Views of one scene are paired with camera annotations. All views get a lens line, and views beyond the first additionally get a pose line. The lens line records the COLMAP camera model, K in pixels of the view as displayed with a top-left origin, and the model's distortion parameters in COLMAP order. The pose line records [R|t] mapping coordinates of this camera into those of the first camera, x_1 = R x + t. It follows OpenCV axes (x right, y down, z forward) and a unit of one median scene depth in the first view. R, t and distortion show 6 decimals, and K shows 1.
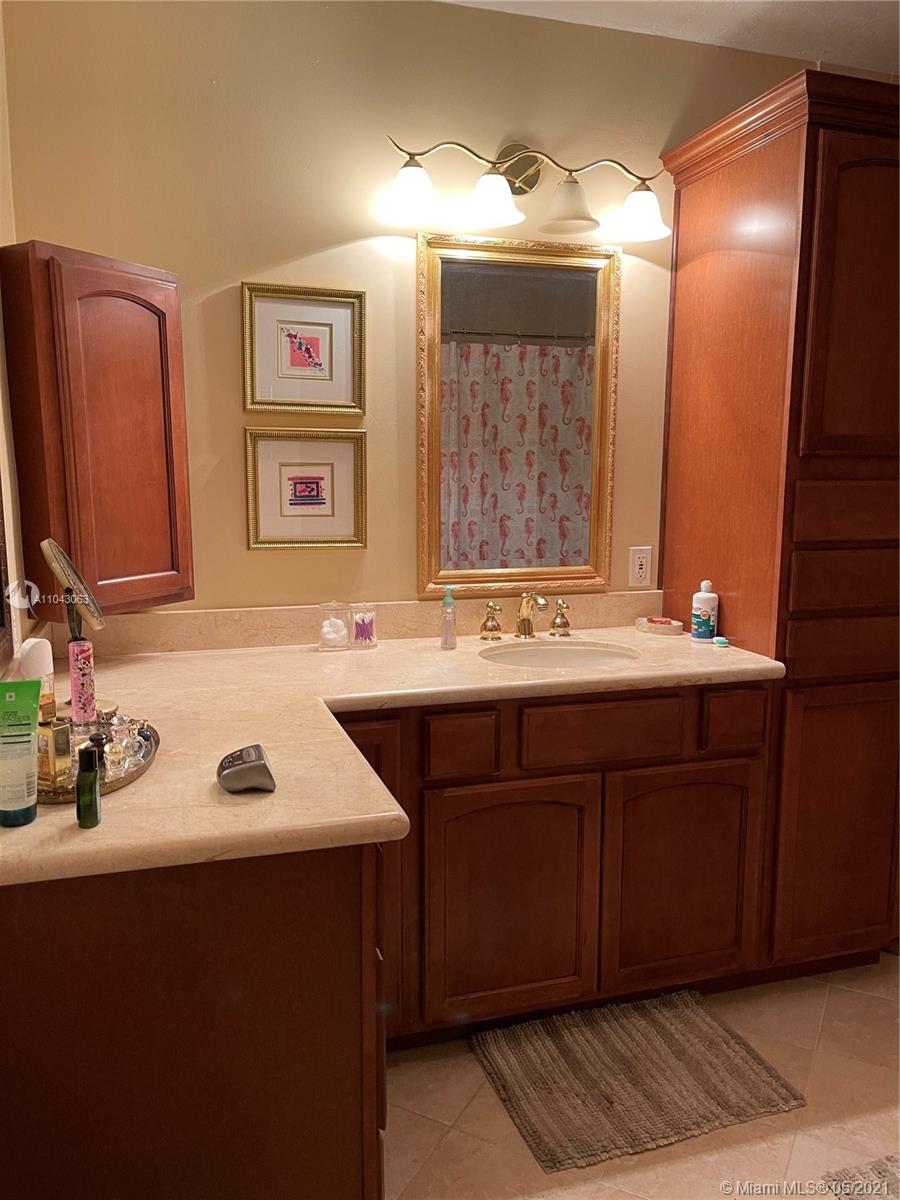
lens RADIAL K [[910.3, 0, 447.1], [0, 910.3, 600.7], [0, 0, 1]] dist [0.060408, -0.067161]
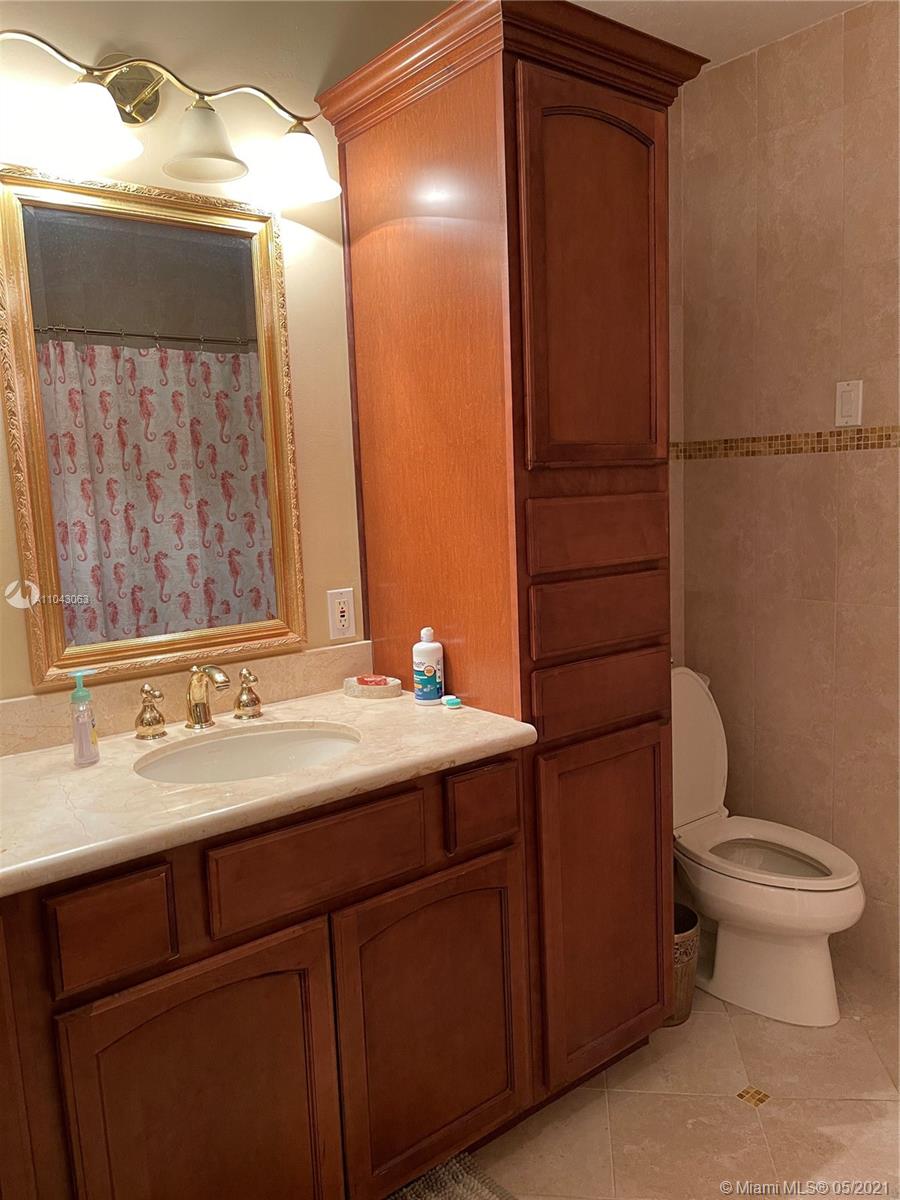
lens RADIAL K [[910.3, 0, 454.5], [0, 910.3, 611.8], [0, 0, 1]] dist [0.060408, -0.067161]
pose [[0.930833, -0.088044, 0.354680, 0.023394], [0.092408, 0.995710, 0.004654, -0.037314], [-0.353568, 0.028443, 0.934976, 0.242284]]
